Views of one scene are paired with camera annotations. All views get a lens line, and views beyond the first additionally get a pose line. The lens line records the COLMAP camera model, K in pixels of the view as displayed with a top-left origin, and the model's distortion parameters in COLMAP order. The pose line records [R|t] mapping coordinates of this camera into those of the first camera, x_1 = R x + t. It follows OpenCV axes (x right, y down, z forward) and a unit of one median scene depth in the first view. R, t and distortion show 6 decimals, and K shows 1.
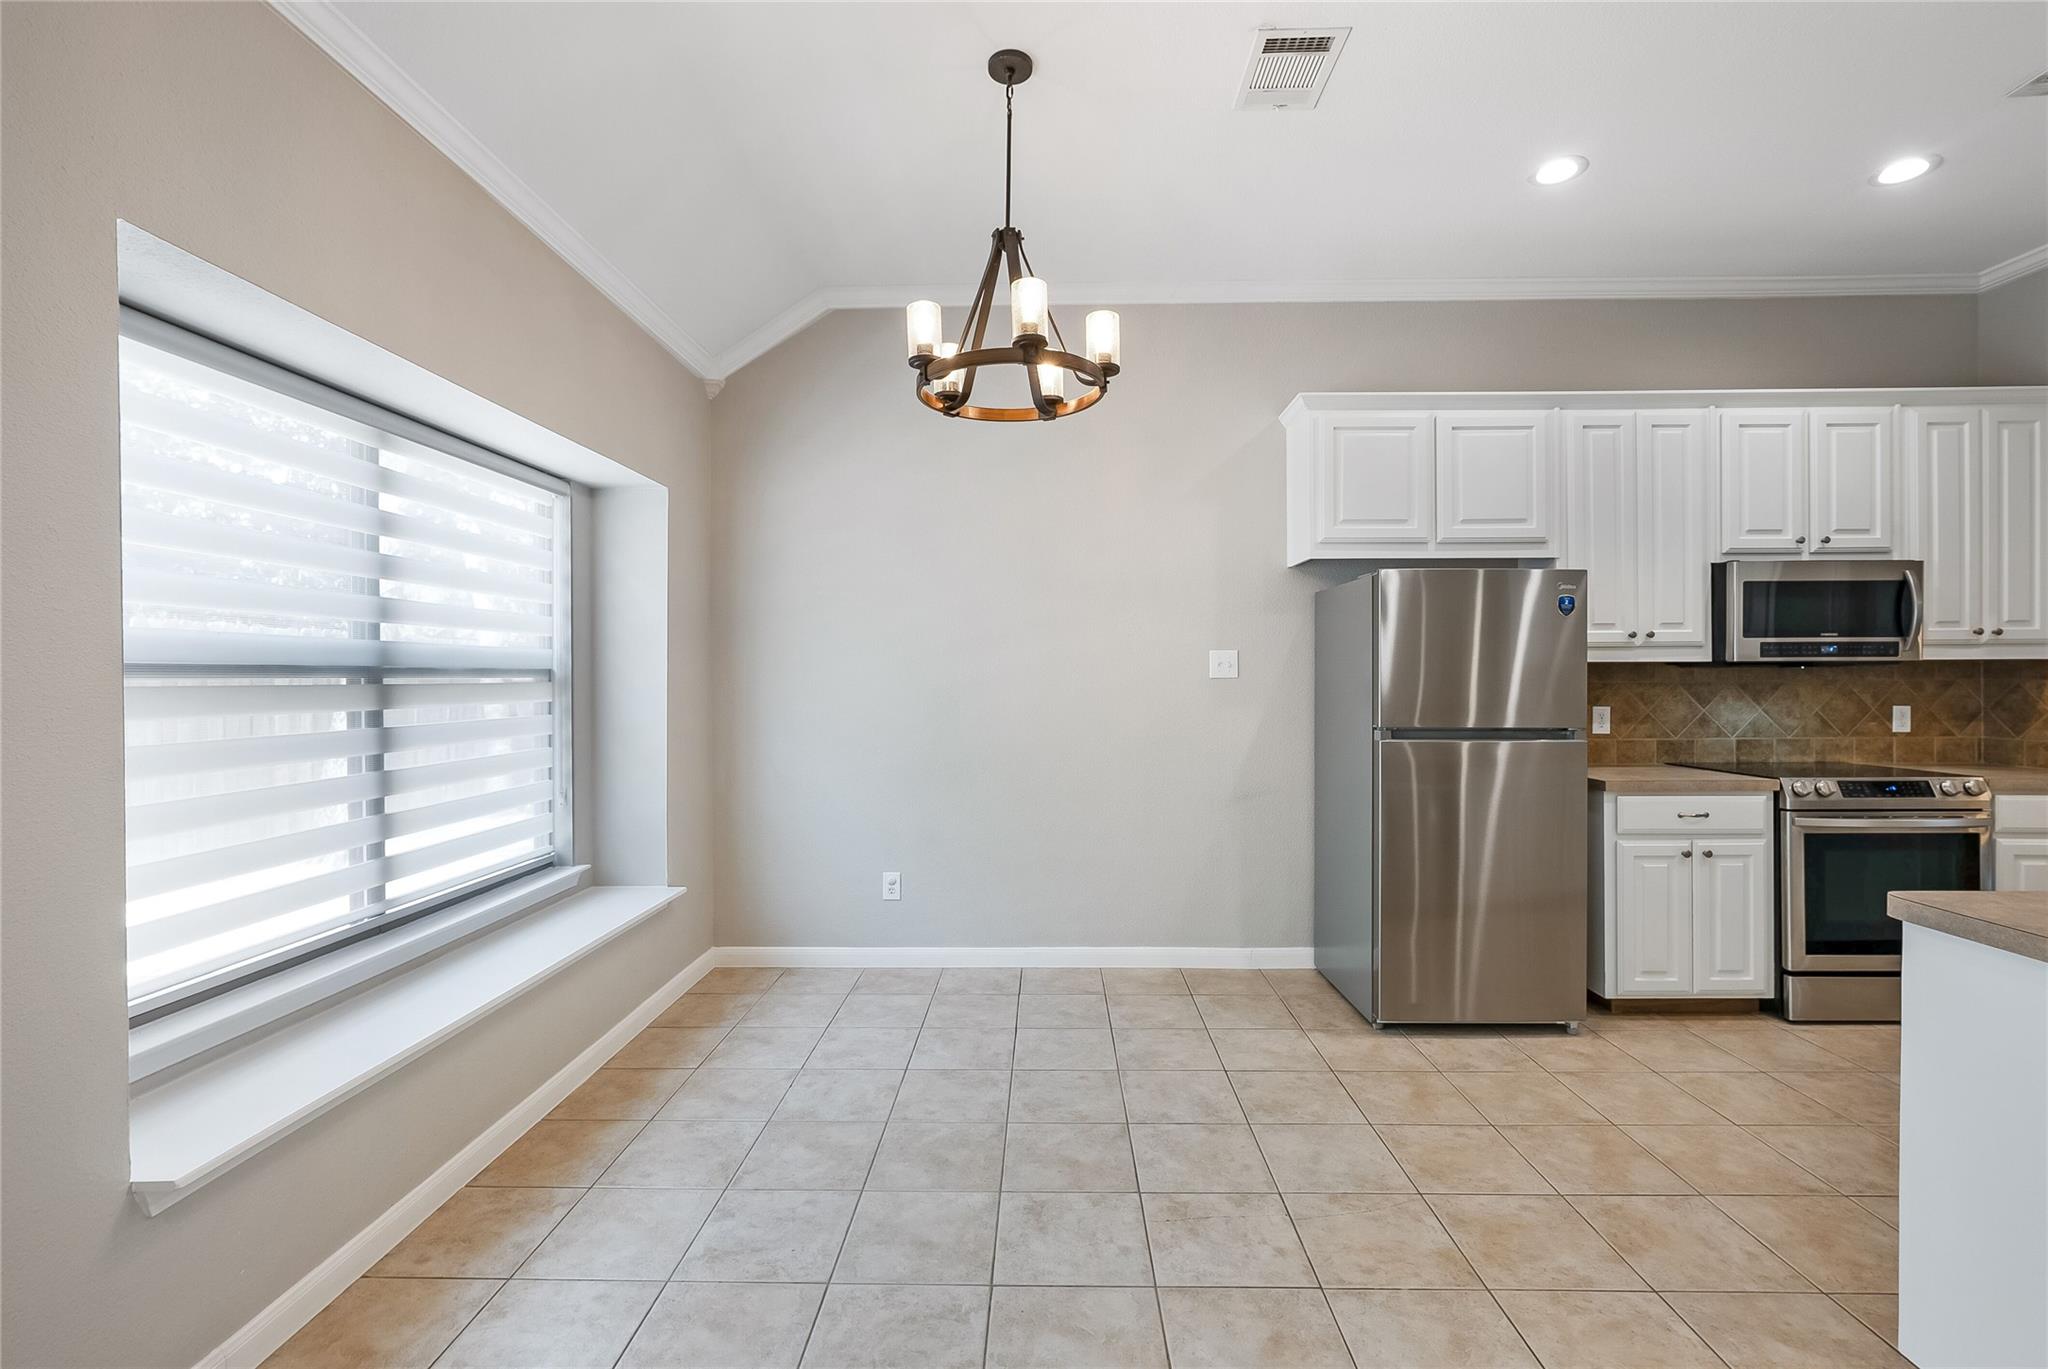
lens RADIAL K [[880.9, 0, 1031.5], [0, 880.9, 699.6], [0, 0, 1]] dist [-0.012802, 0.004341]
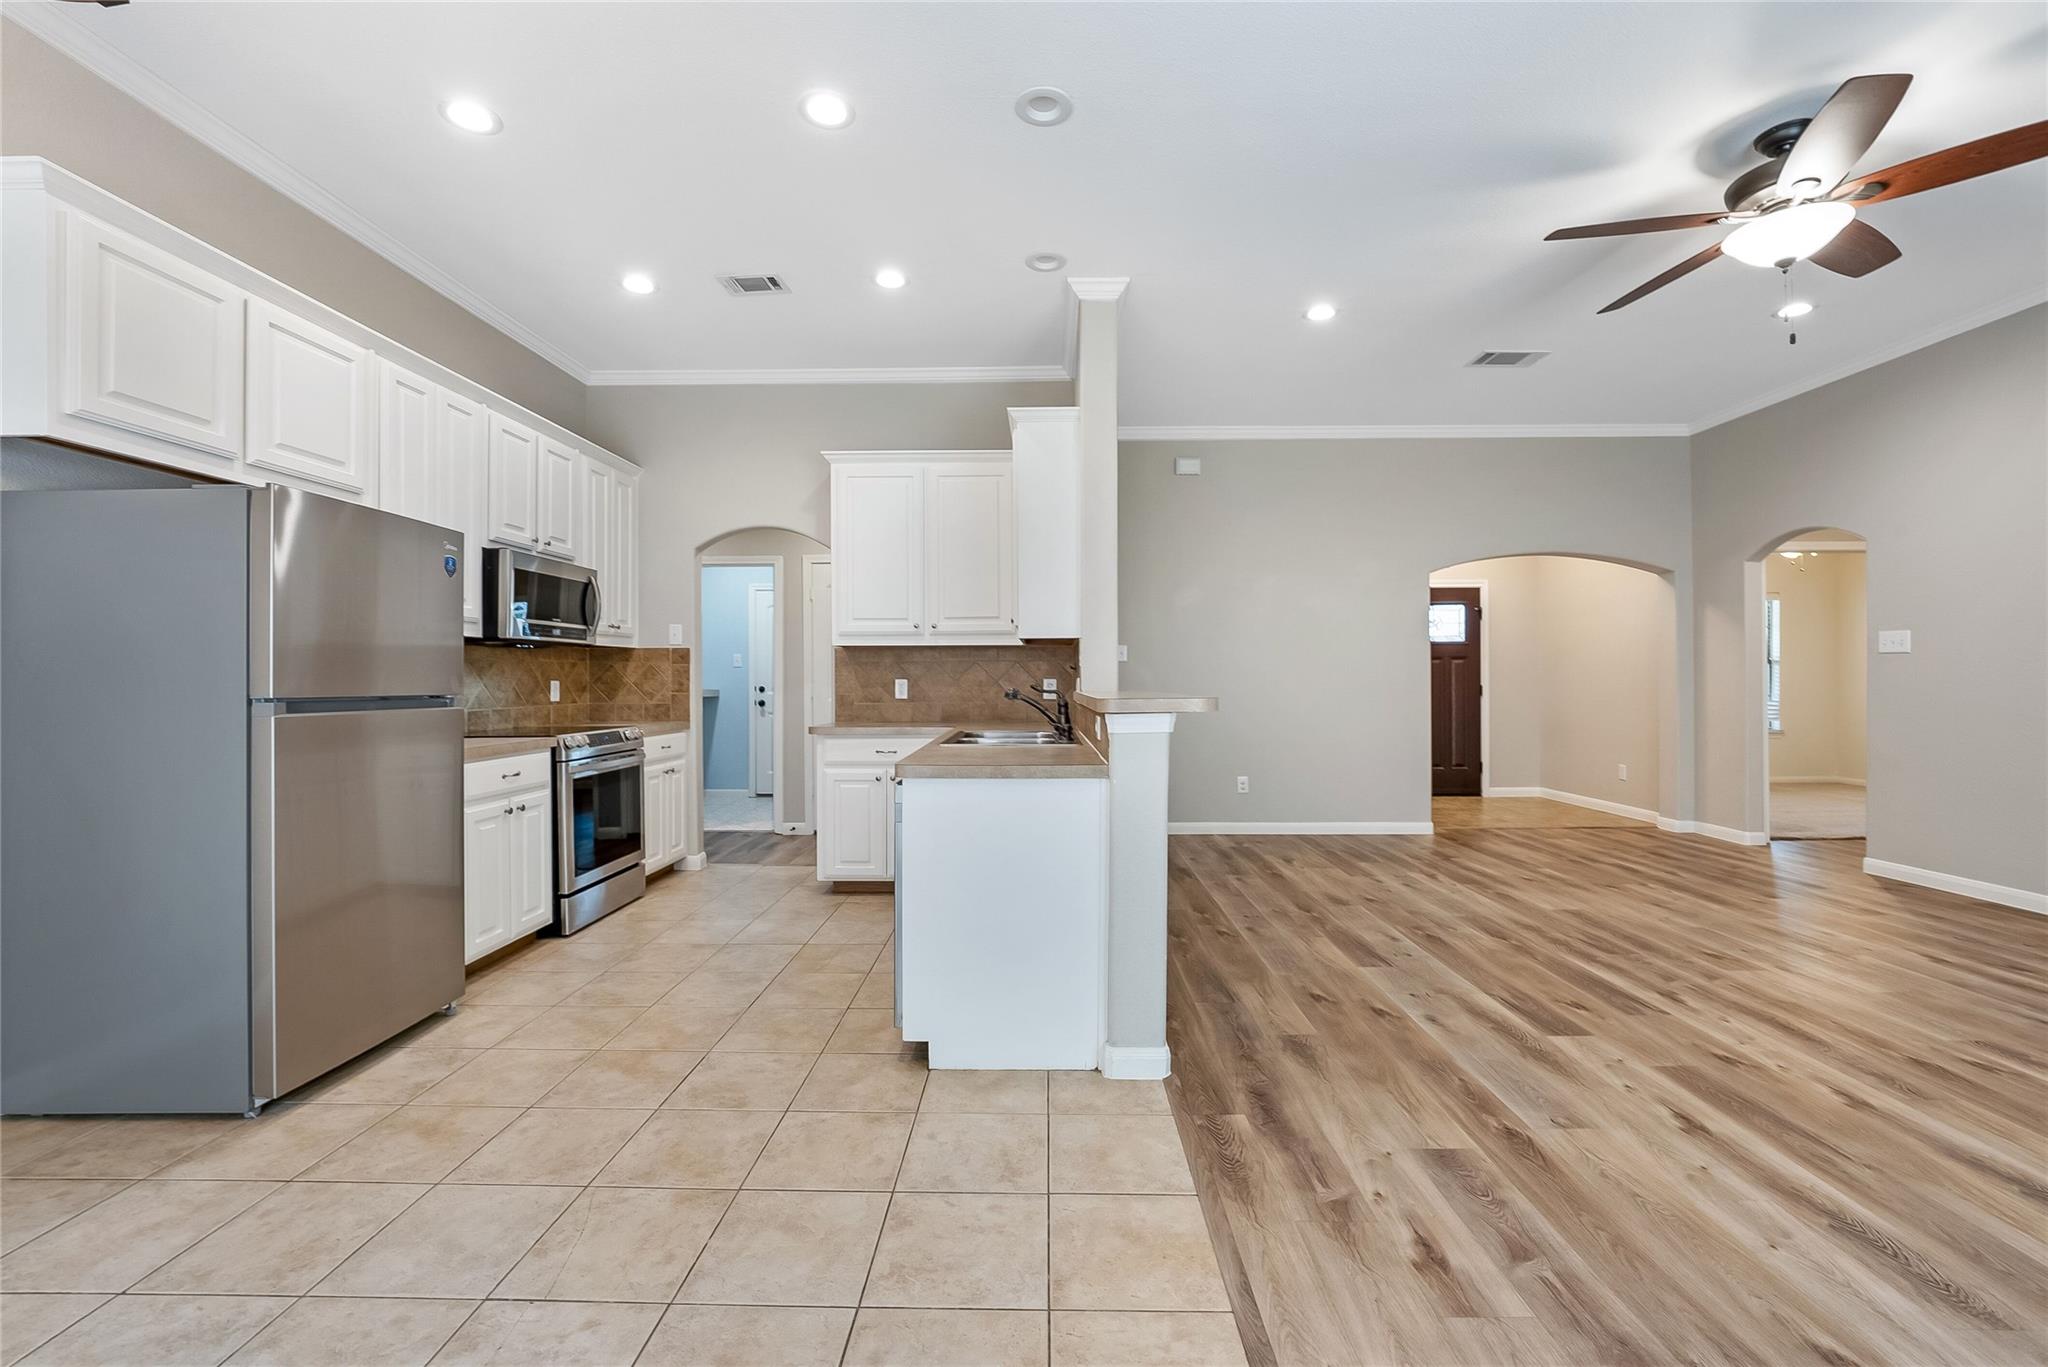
lens RADIAL K [[822.6, 0, 1029.6], [0, 822.6, 687.9], [0, 0, 1]] dist [-0.024332, 0.004778]
pose [[0.000246, -0.006611, 0.999978, -0.259392], [0.028476, 0.999573, 0.006601, 0.034626], [-0.999594, 0.028473, 0.000434, 0.343053]]
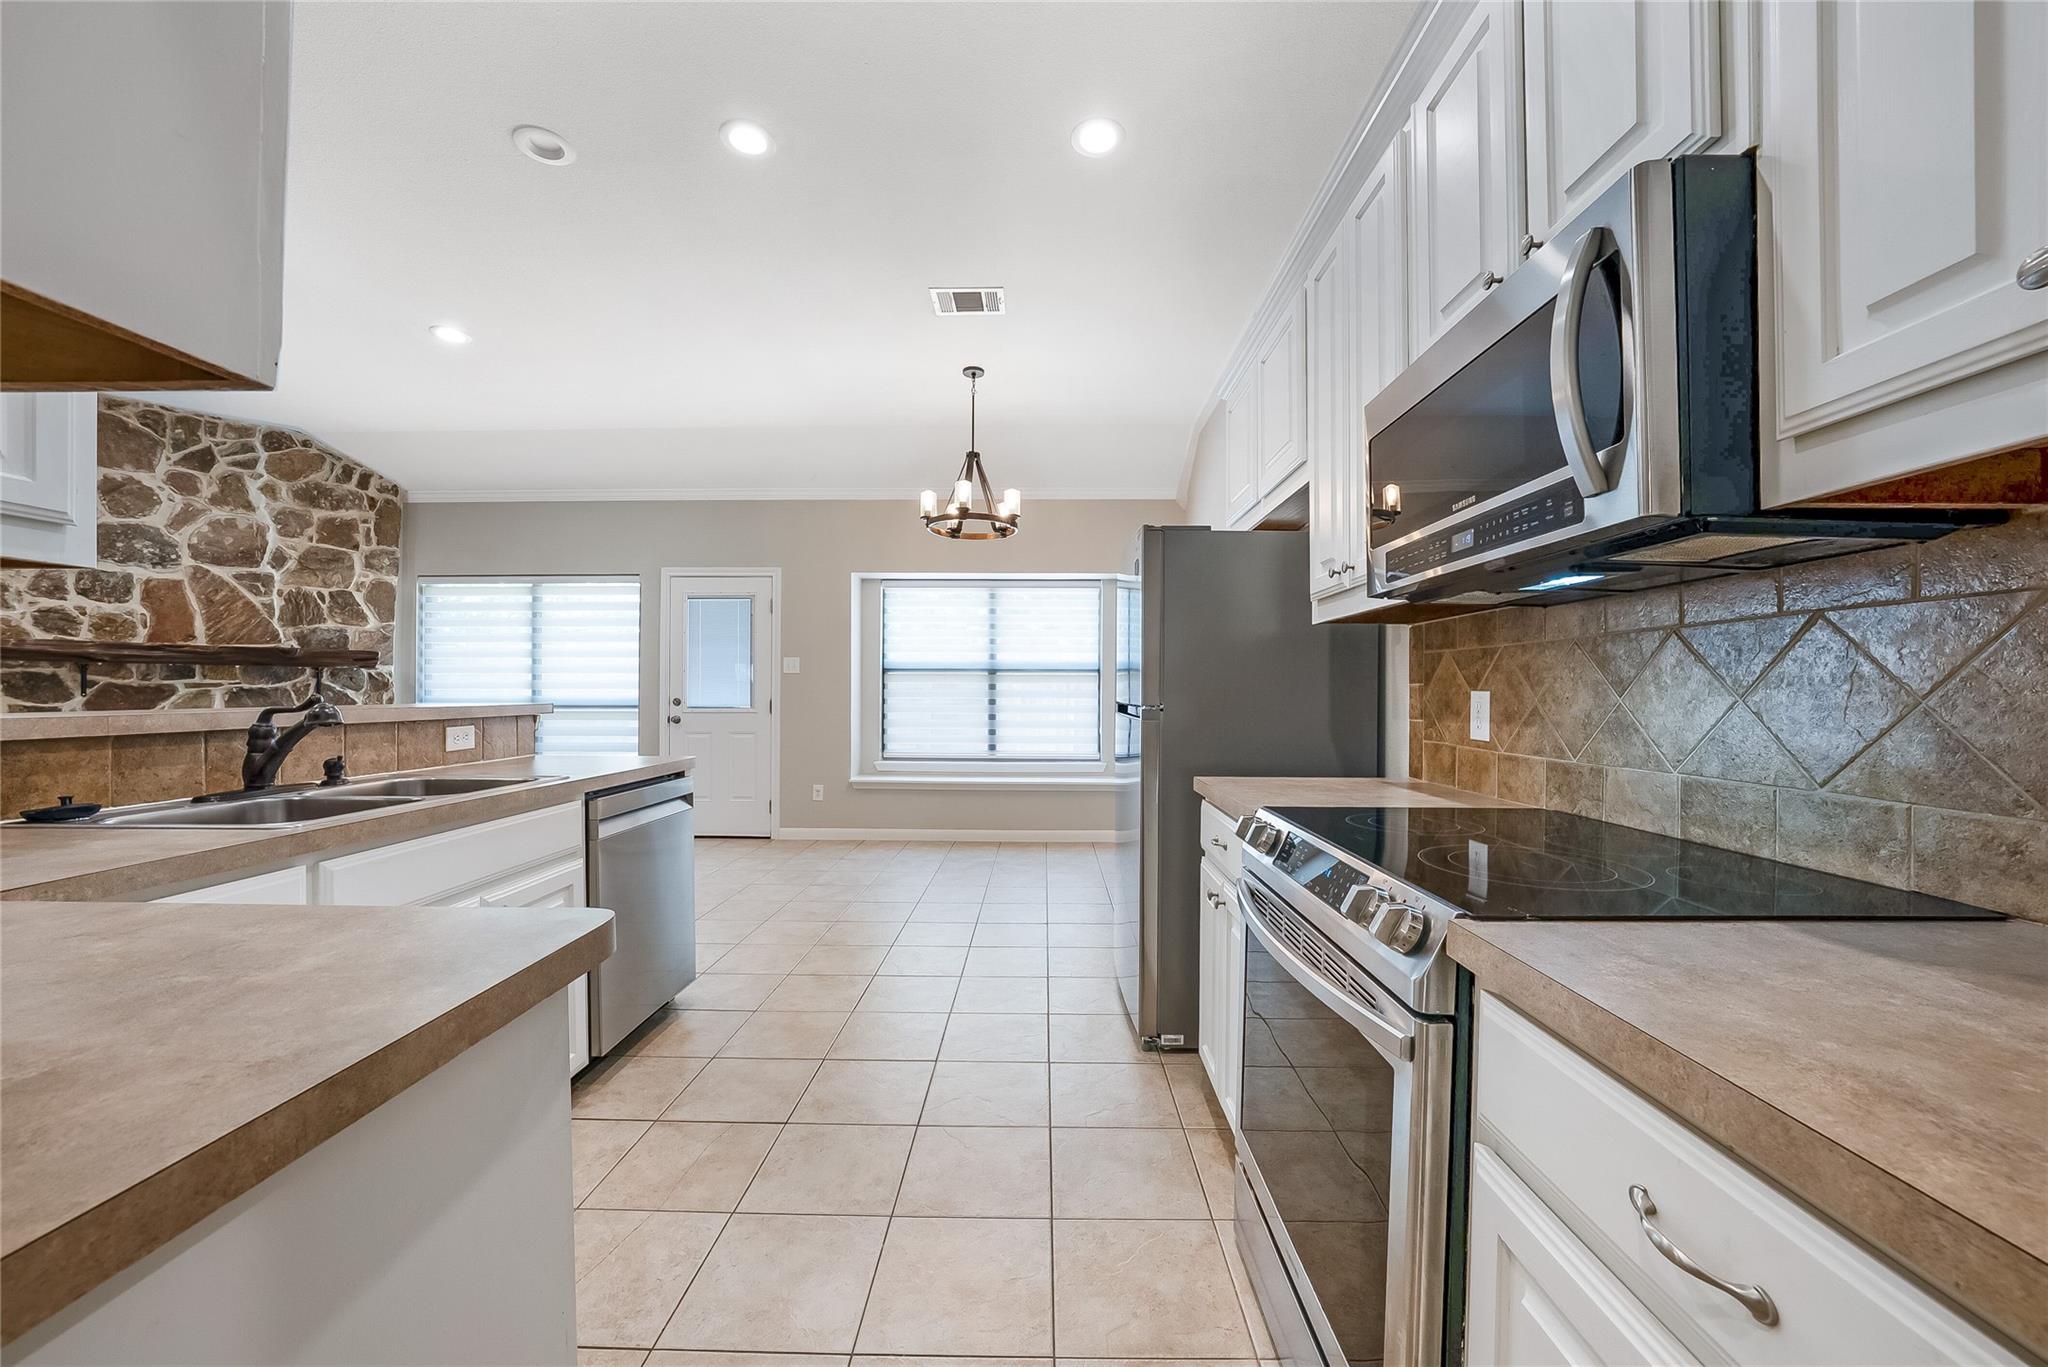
lens RADIAL K [[743.7, 0, 1032.9], [0, 743.7, 697.4], [0, 0, 1]] dist [-0.026786, 0.004735]
pose [[0.010478, 0.012417, -0.999868, 1.298112], [-0.028861, 0.999510, 0.012110, 0.016890], [0.999529, 0.028731, 0.010831, 0.832079]]
